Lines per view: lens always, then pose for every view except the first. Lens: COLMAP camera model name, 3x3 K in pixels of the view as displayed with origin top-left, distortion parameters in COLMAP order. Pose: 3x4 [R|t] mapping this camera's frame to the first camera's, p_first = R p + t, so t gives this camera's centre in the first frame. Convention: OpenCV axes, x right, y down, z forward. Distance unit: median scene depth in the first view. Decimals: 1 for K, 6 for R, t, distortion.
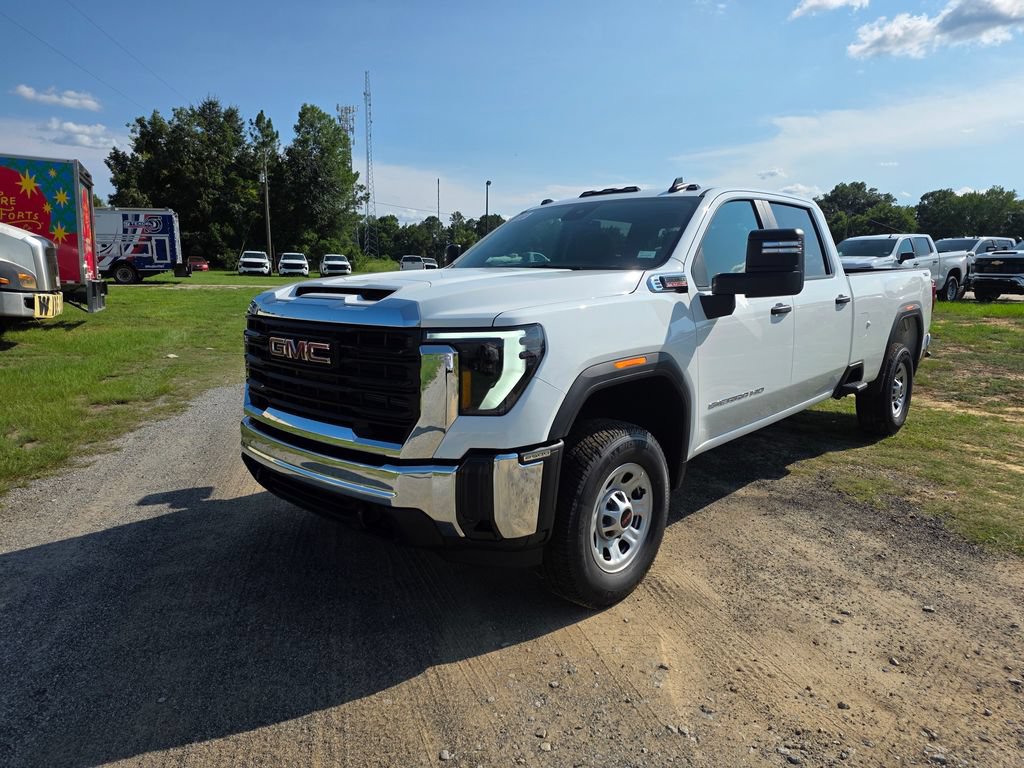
lens RADIAL K [[690.7, 0, 512.7], [0, 690.7, 364.0], [0, 0, 1]] dist [0.035693, -0.001051]
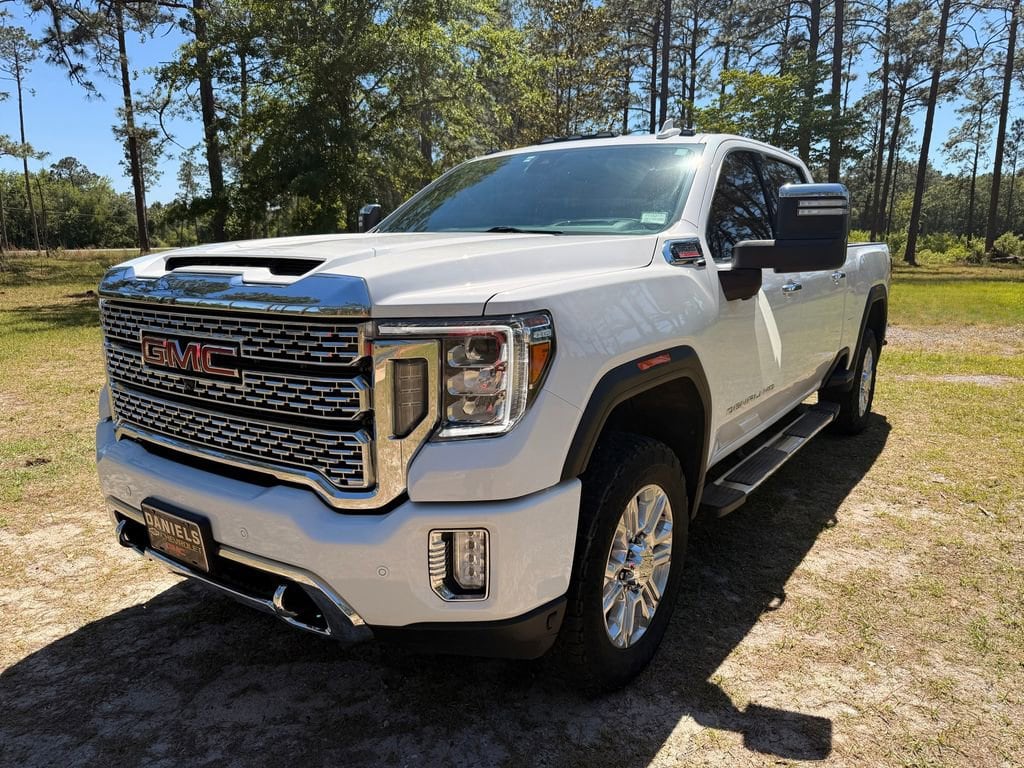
lens RADIAL K [[735.4, 0, 512.0], [0, 735.4, 384.0], [0, 0, 1]] dist [0.006995, -0.006224]
pose [[0.989950, -0.020949, 0.139854, -0.095510], [0.013855, 0.998577, 0.051505, -0.022585], [-0.140734, -0.049050, 0.988832, 0.279535]]
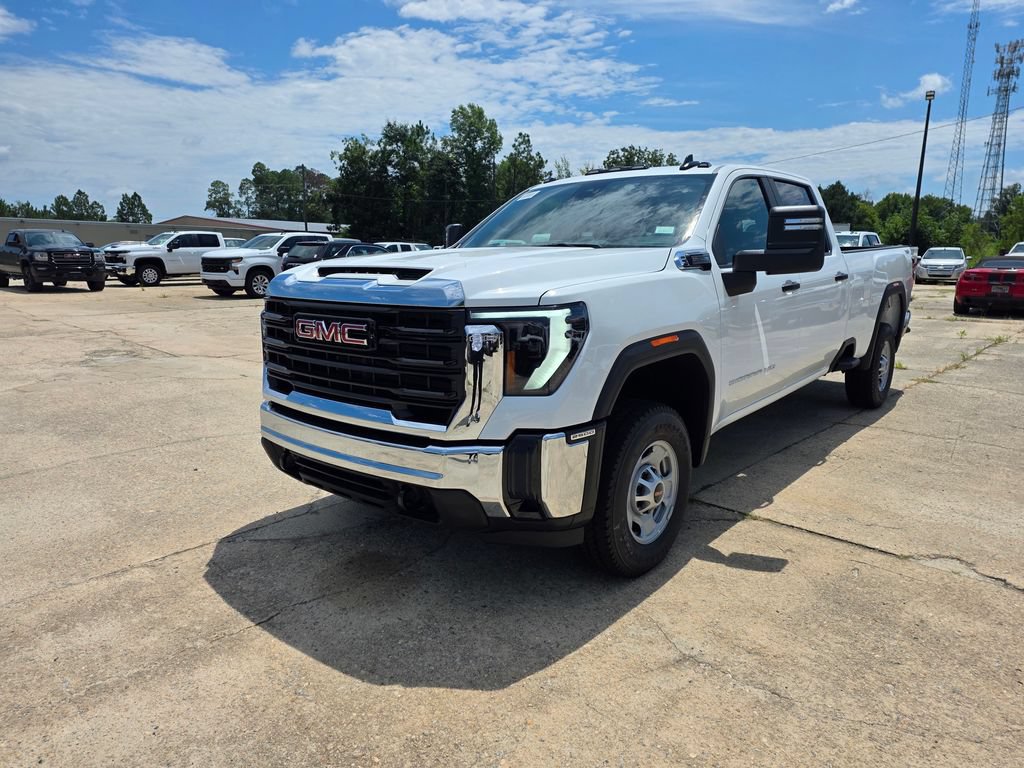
lens RADIAL K [[690.7, 0, 512.7], [0, 690.7, 364.0], [0, 0, 1]] dist [0.035693, -0.001051]
pose [[0.998512, -0.014207, 0.052644, -0.112051], [0.012727, 0.999517, 0.028343, 0.001042], [-0.053021, -0.027630, 0.998211, 0.011959]]
